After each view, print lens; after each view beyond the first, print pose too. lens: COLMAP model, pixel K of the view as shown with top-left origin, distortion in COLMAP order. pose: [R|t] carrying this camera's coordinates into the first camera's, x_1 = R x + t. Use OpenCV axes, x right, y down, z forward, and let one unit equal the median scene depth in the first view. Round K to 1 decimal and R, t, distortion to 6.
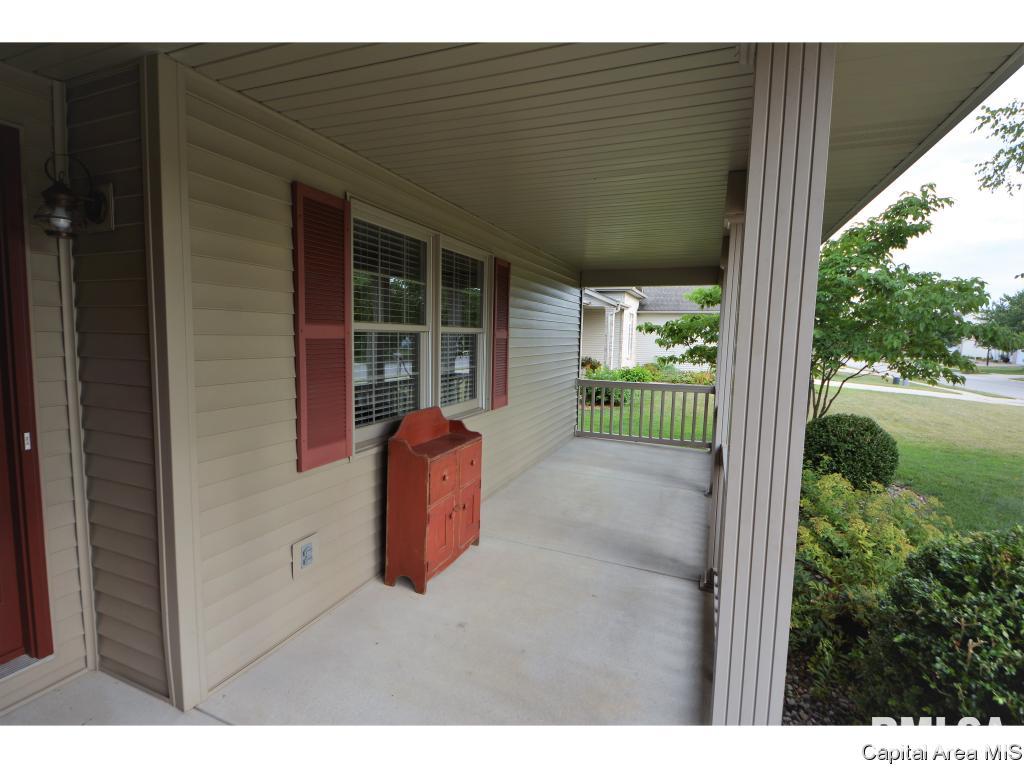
lens RADIAL K [[508.5, 0, 508.7], [0, 508.5, 384.4], [0, 0, 1]] dist [-0.005416, -0.000719]
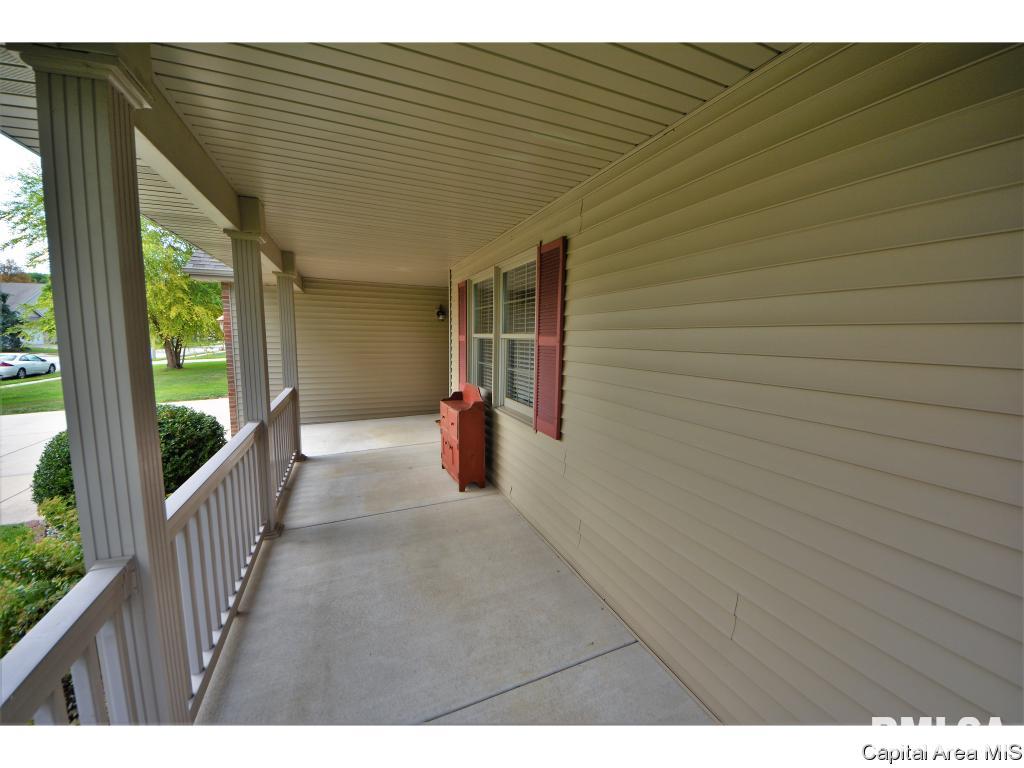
lens RADIAL K [[376.7, 0, 509.1], [0, 376.7, 381.8], [0, 0, 1]] dist [0.003769, -0.000235]
pose [[-0.705857, 0.057975, -0.705978, 0.514252], [-0.095209, 0.979837, 0.175657, -0.157560], [0.701927, 0.191204, -0.686104, 1.629885]]
